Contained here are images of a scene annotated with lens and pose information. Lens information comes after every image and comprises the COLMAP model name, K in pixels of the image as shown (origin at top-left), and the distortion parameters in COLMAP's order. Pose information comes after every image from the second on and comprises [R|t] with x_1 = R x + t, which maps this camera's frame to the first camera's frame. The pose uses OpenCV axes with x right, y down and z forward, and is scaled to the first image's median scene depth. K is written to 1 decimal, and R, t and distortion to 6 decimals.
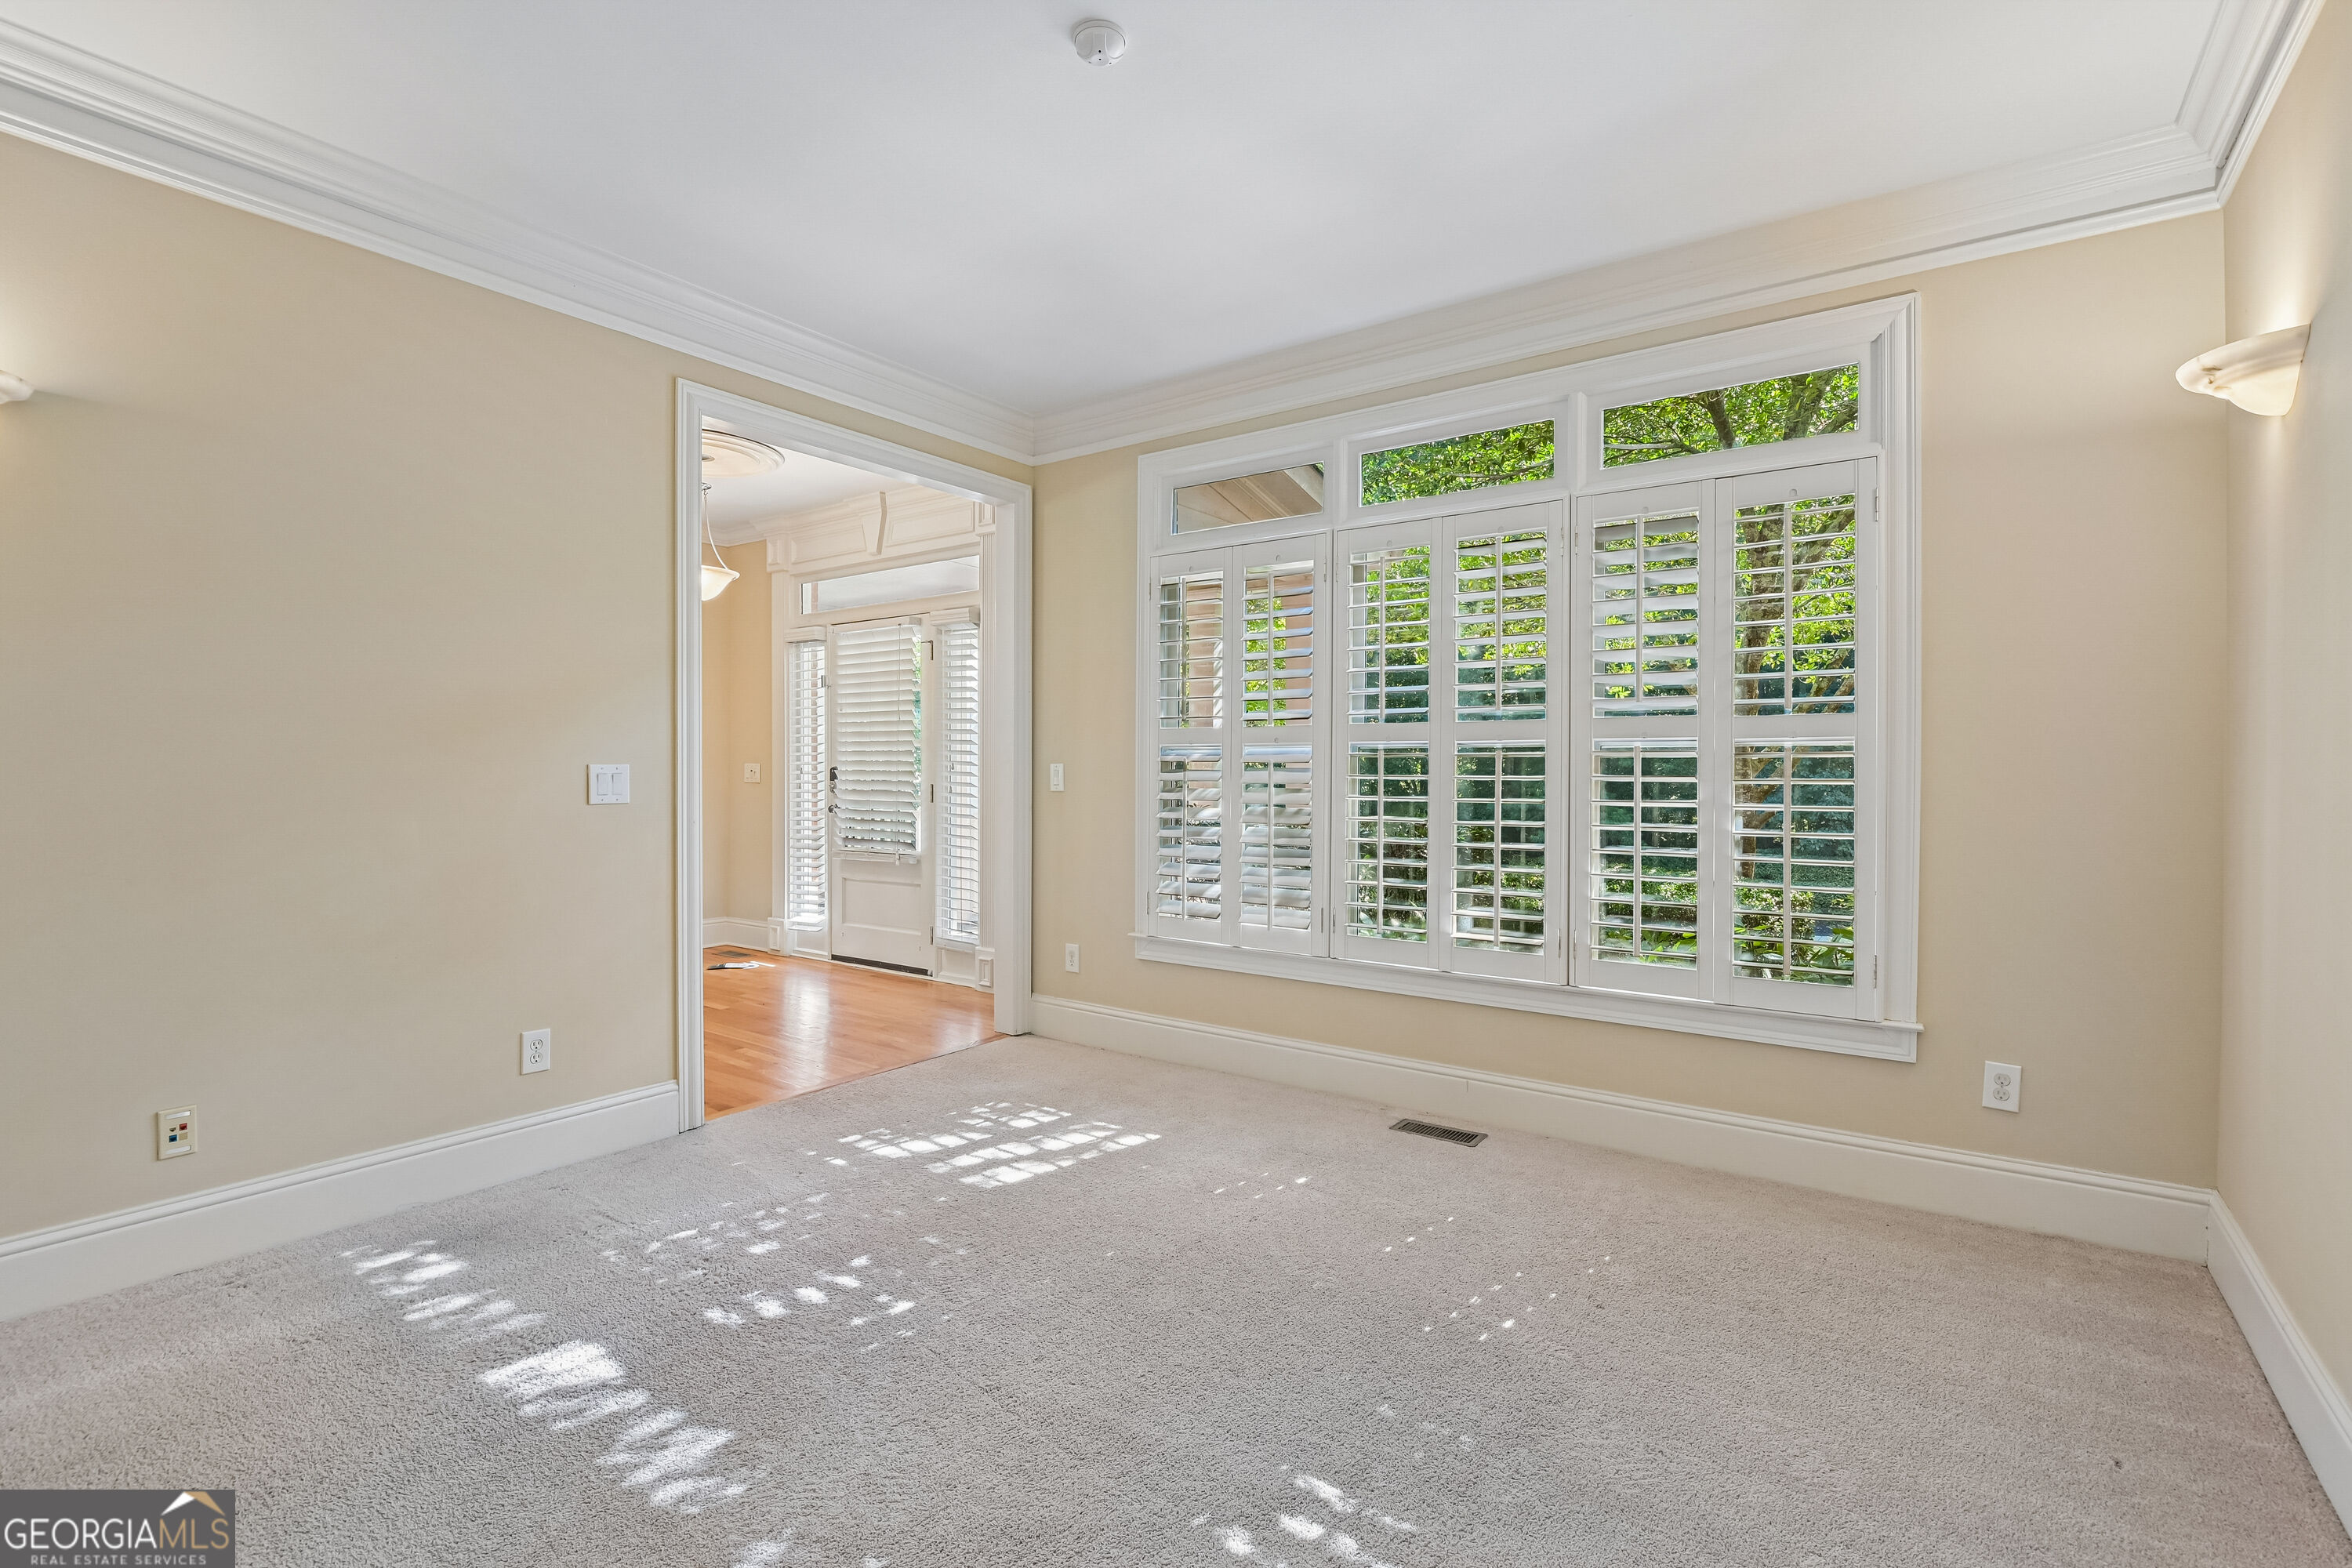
lens RADIAL K [[1076.6, 0, 1182.5], [0, 1076.6, 779.4], [0, 0, 1]] dist [-0.016847, -0.000525]
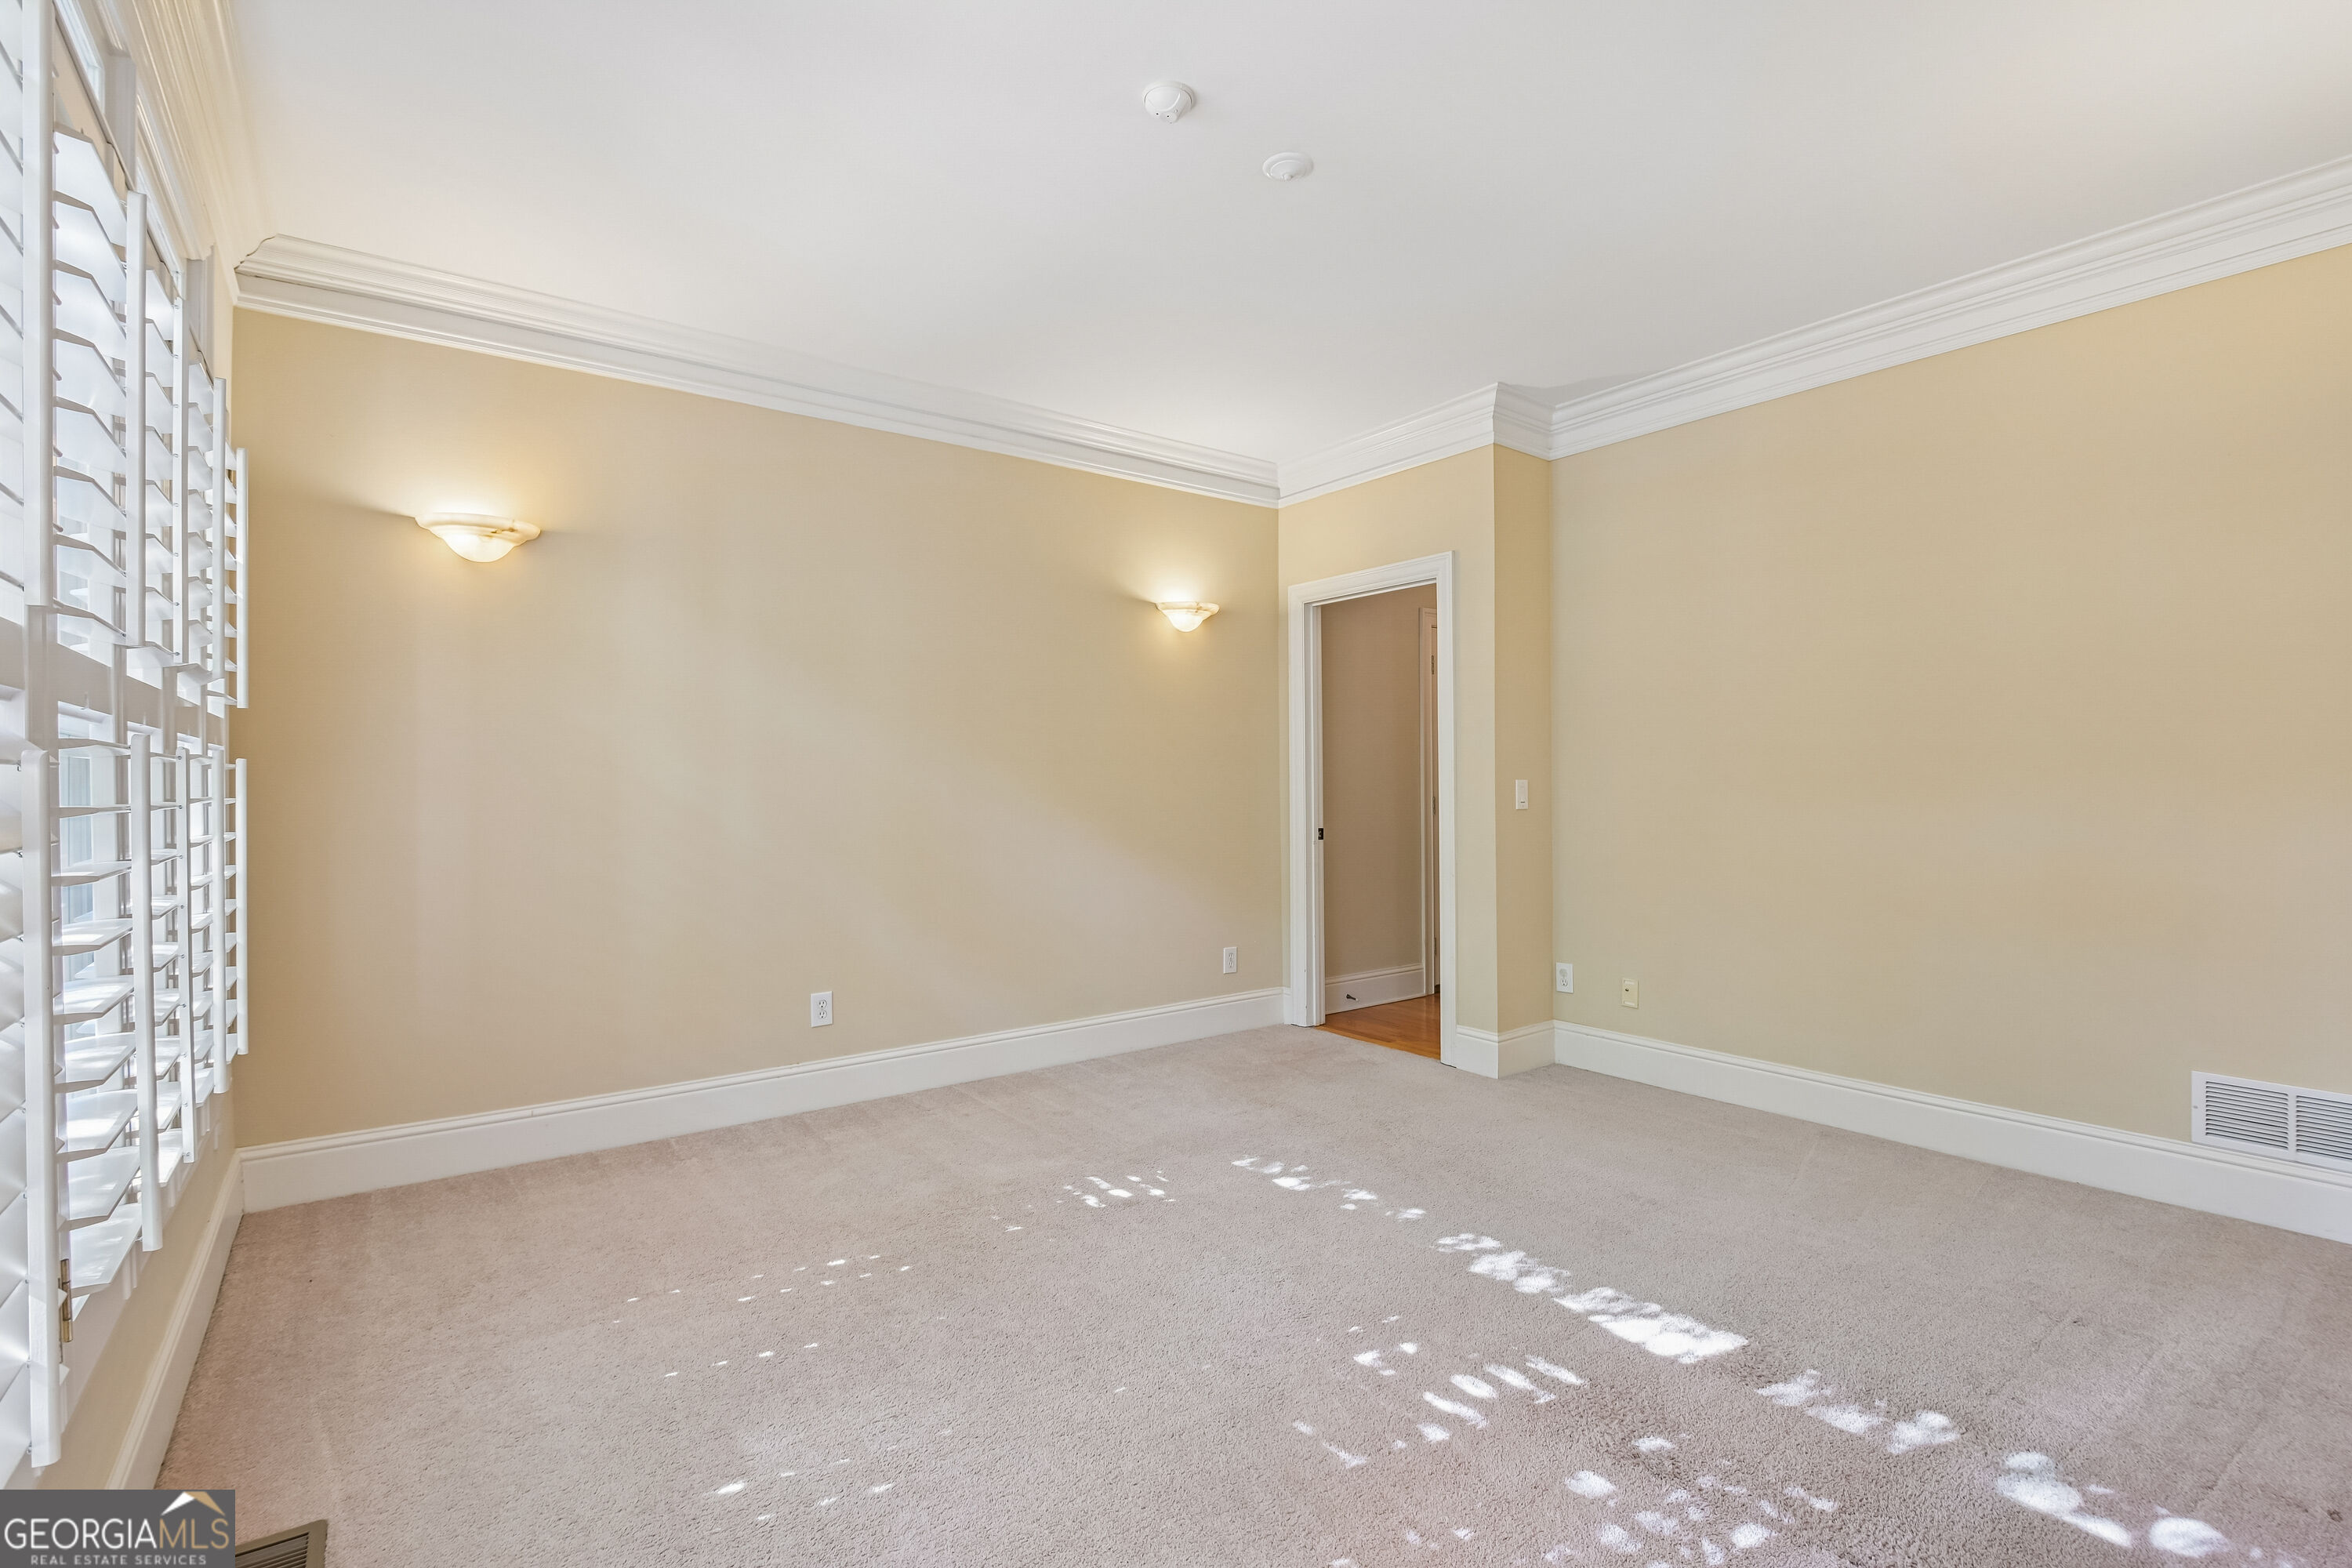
lens RADIAL K [[1076.6, 0, 1182.5], [0, 1076.6, 779.4], [0, 0, 1]] dist [-0.016847, -0.000525]
pose [[-0.951860, 0.004862, 0.306495, -0.414688], [0.010611, 0.999798, 0.017096, -0.029029], [-0.306349, 0.019526, -0.951719, 2.005057]]
